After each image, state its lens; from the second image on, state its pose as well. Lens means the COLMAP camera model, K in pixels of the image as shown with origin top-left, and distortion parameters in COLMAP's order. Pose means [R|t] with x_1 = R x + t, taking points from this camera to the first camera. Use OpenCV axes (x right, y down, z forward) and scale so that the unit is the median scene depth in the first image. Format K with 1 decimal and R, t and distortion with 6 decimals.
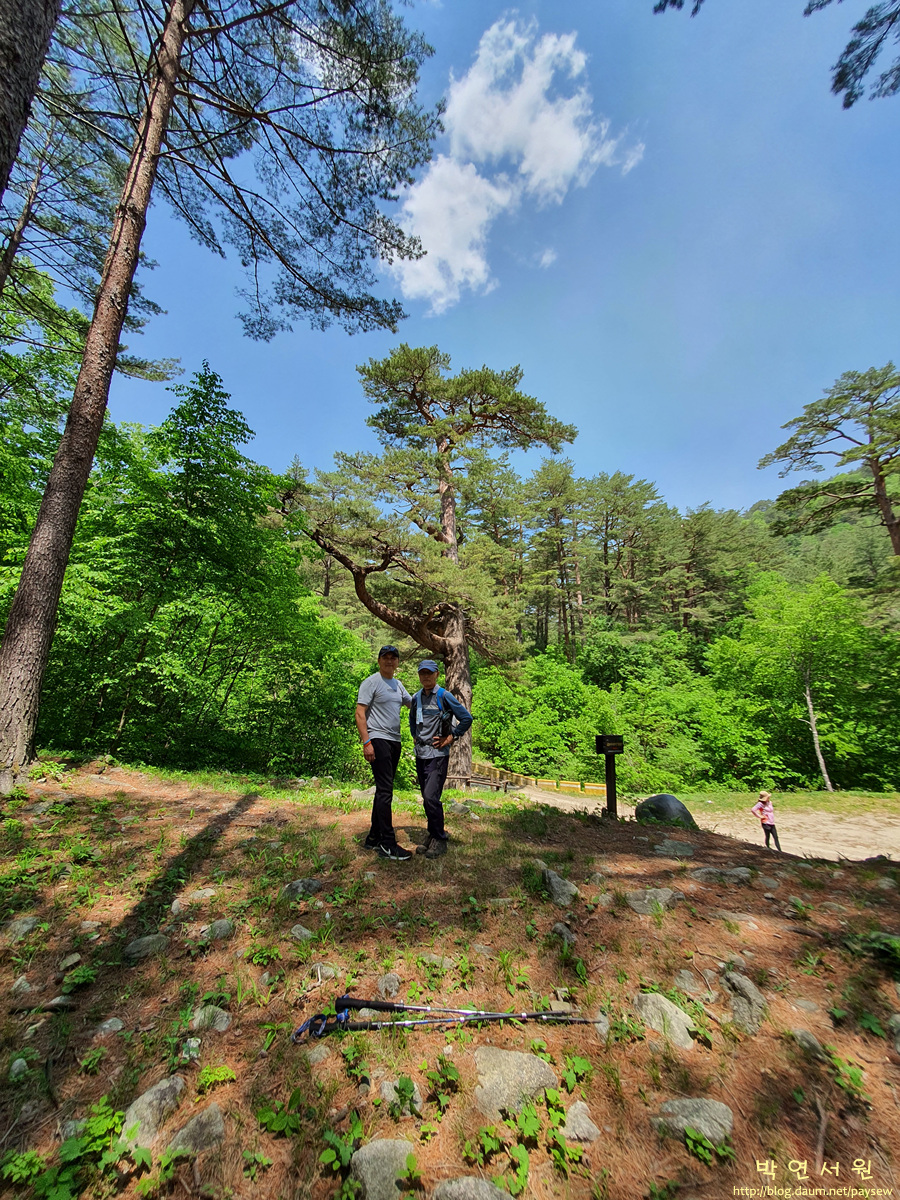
lens RADIAL K [[478.8, 0, 450.0], [0, 478.8, 589.2], [0, 0, 1]] dist [0.019803, -0.000096]
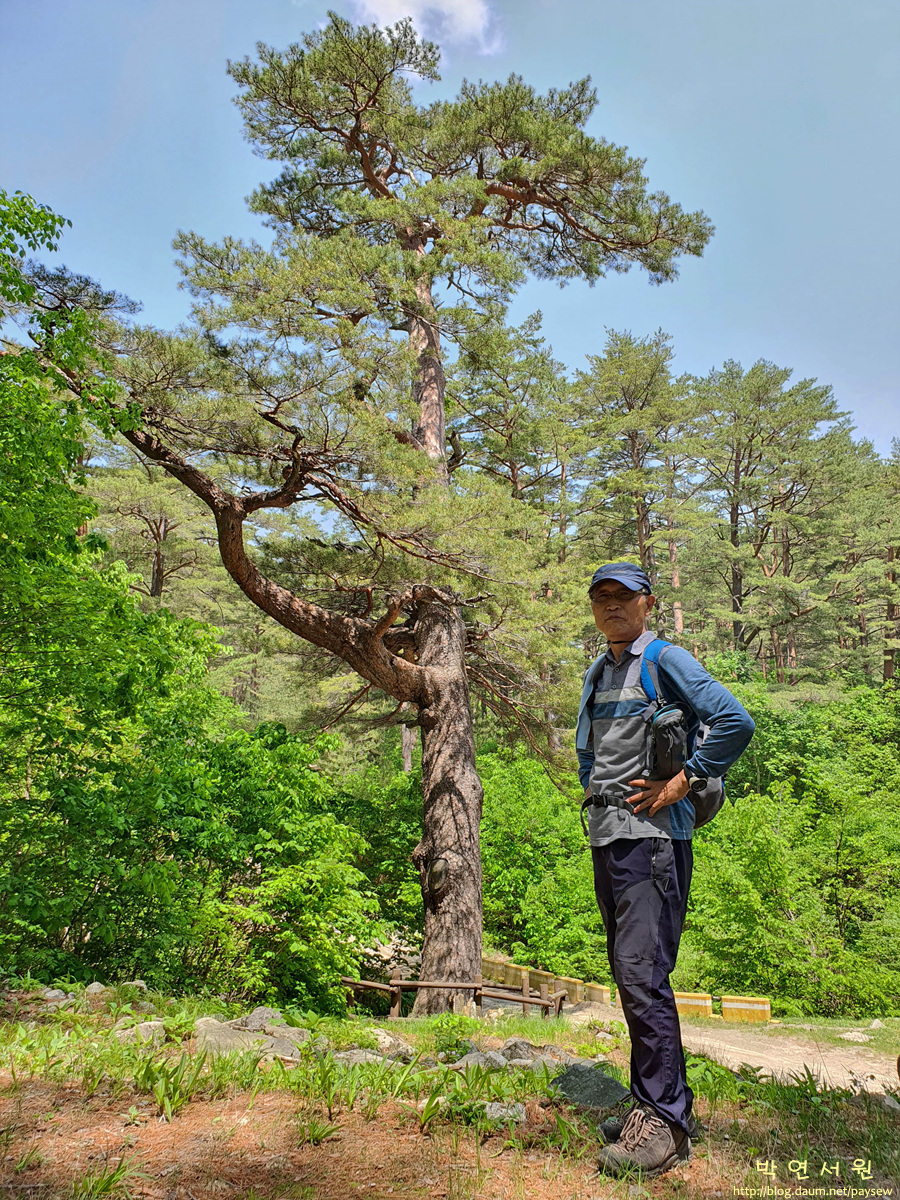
lens RADIAL K [[943.2, 0, 454.0], [0, 943.2, 597.7], [0, 0, 1]] dist [0.037679, 0.007177]
pose [[0.998703, 0.014757, 0.048737, -0.018626], [-0.013921, 0.999751, -0.017456, 0.039962], [-0.048982, 0.016755, 0.998659, 0.096842]]
